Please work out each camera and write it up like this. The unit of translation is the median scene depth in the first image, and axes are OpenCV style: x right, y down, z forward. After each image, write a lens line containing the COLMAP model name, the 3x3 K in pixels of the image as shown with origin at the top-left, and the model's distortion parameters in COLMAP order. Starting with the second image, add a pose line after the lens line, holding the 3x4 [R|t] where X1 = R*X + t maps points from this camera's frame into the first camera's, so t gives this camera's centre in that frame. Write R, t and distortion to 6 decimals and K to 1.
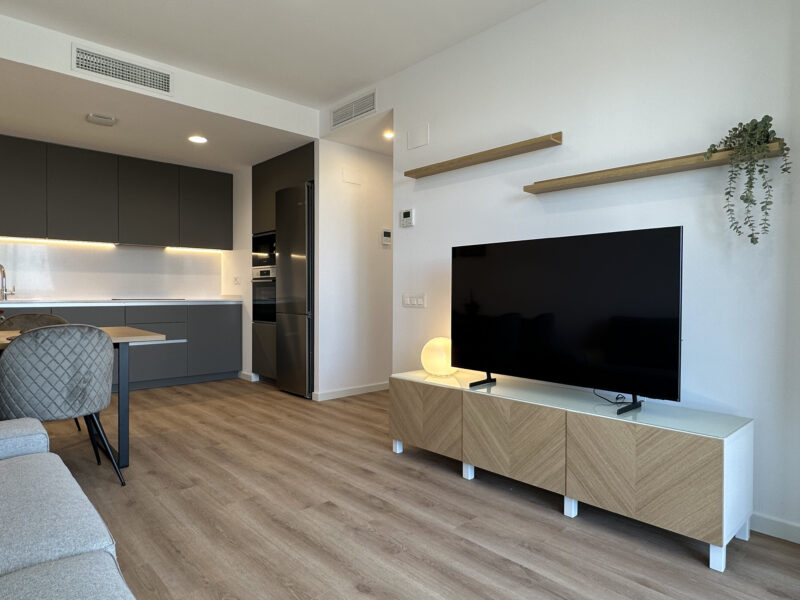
lens RADIAL K [[488.8, 0, 396.8], [0, 488.8, 301.7], [0, 0, 1]] dist [-0.002250, 0.001460]
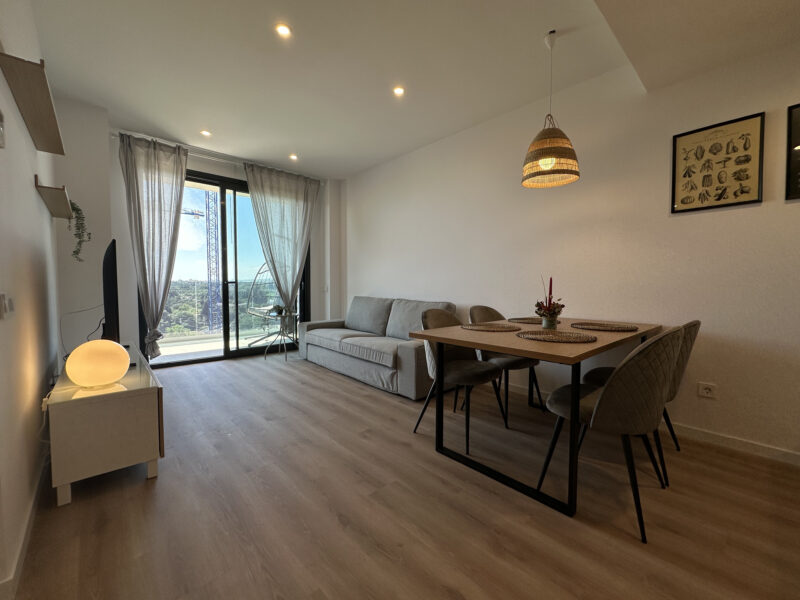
lens RADIAL K [[334.7, 0, 399.6], [0, 334.7, 297.1], [0, 0, 1]] dist [0.000298, 0.000083]
pose [[-0.999954, -0.009267, -0.002354, -0.257527], [-0.009387, 0.998298, 0.057554, -0.024418], [0.001817, 0.057574, -0.998340, 0.953342]]
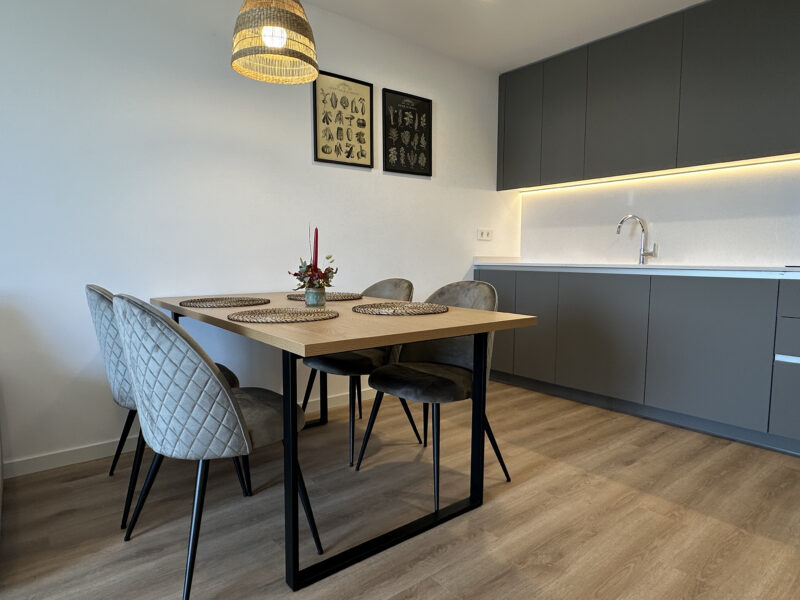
lens RADIAL K [[488.8, 0, 401.3], [0, 488.8, 300.5], [0, 0, 1]] dist [-0.002250, 0.001460]
pose [[-0.056516, 0.083970, -0.994864, -0.046294], [-0.022959, 0.996084, 0.085377, -0.003079], [0.998138, 0.027666, -0.054366, 0.625064]]
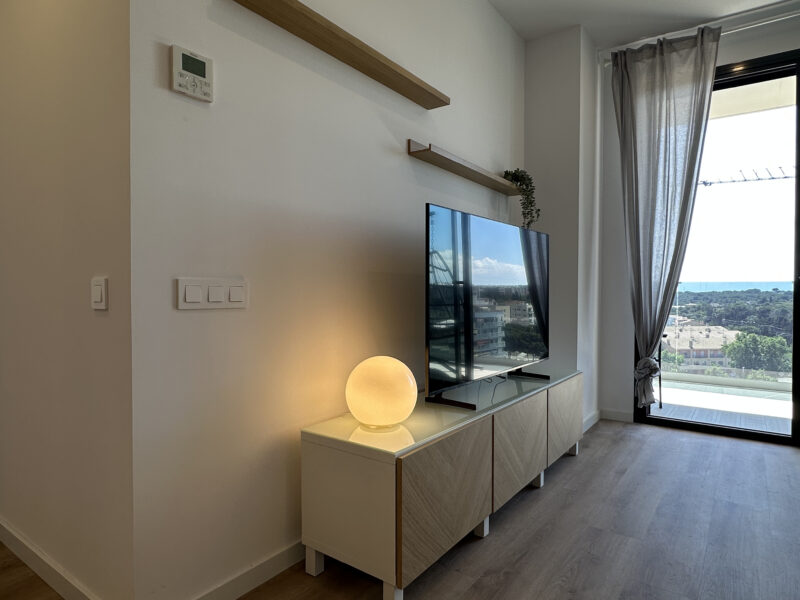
lens RADIAL K [[488.8, 0, 402.8], [0, 488.8, 299.7], [0, 0, 1]] dist [-0.002250, 0.001460]
pose [[-0.206424, -0.025640, 0.978127, -0.277896], [0.010879, 0.999535, 0.028497, -0.004412], [-0.978402, 0.016523, -0.206049, 0.661612]]
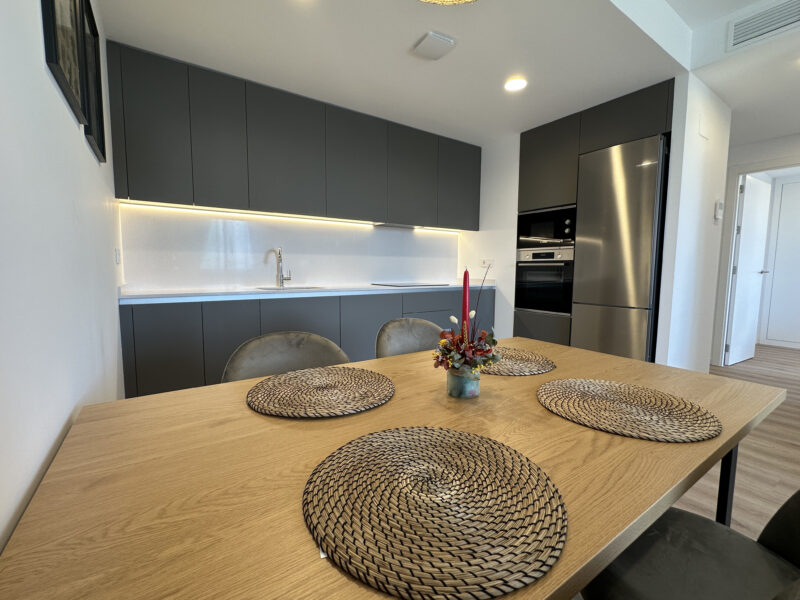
lens RADIAL K [[353.4, 0, 405.3], [0, 353.4, 304.5], [0, 0, 1]] dist [-0.006674, -0.000072]
pose [[0.990904, 0.015137, -0.133713, -0.447312], [-0.004008, 0.996532, 0.083110, -0.023754], [0.134507, -0.081818, 0.987529, 0.347457]]
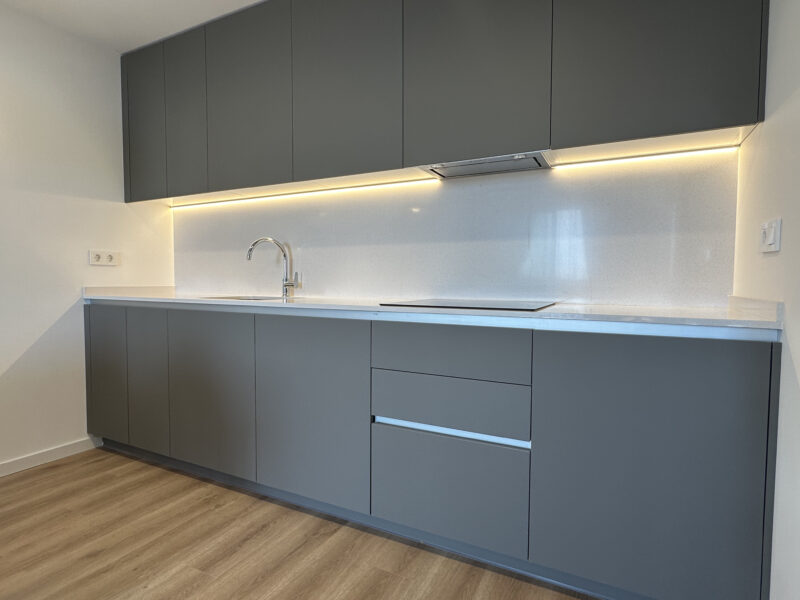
lens RADIAL K [[436.3, 0, 402.7], [0, 436.3, 303.2], [0, 0, 1]] dist [-0.009851, 0.001660]
pose [[0.351210, 0.047898, -0.935071, -0.218108], [-0.019005, 0.998850, 0.044027, -0.020098], [0.936104, 0.002308, 0.351716, 0.867808]]
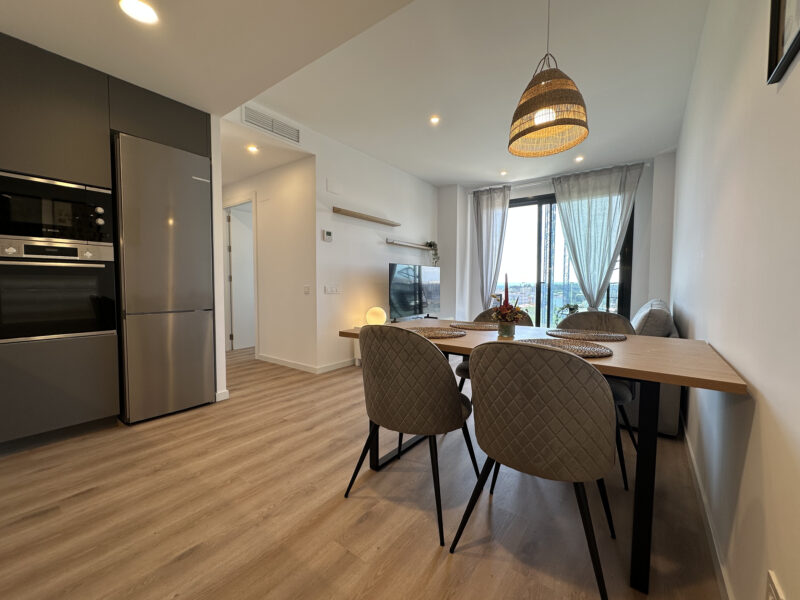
lens RADIAL K [[334.7, 0, 401.1], [0, 334.7, 300.4], [0, 0, 1]] dist [0.000298, 0.000083]
pose [[-0.190679, -0.056525, 0.980024, -0.766532], [0.011396, 0.998146, 0.059787, -0.020564], [-0.981586, 0.022568, -0.189681, 0.703355]]
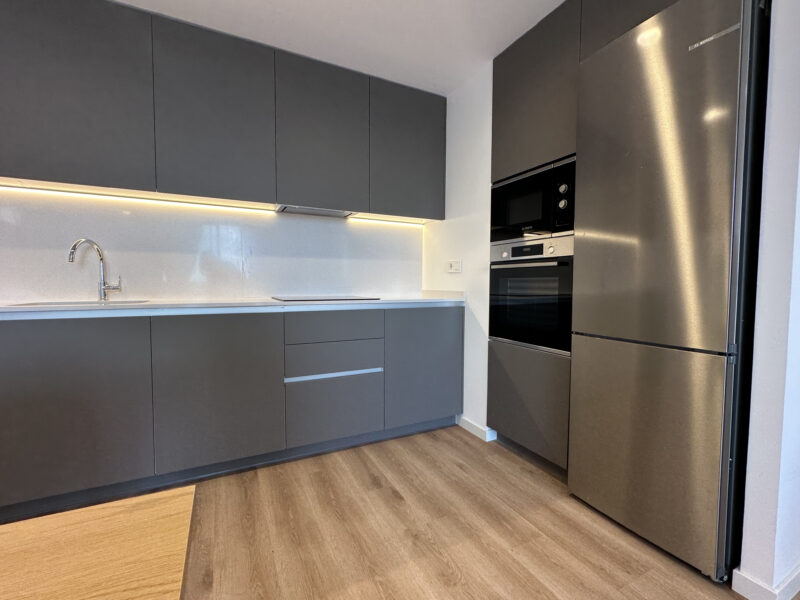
lens RADIAL K [[353.4, 0, 397.7], [0, 353.4, 299.9], [0, 0, 1]] dist [-0.006674, -0.000072]
pose [[0.962883, 0.014270, -0.269543, -0.312713], [-0.005677, 0.999451, 0.032632, -0.018587], [0.269861, -0.029890, 0.962435, 0.625976]]
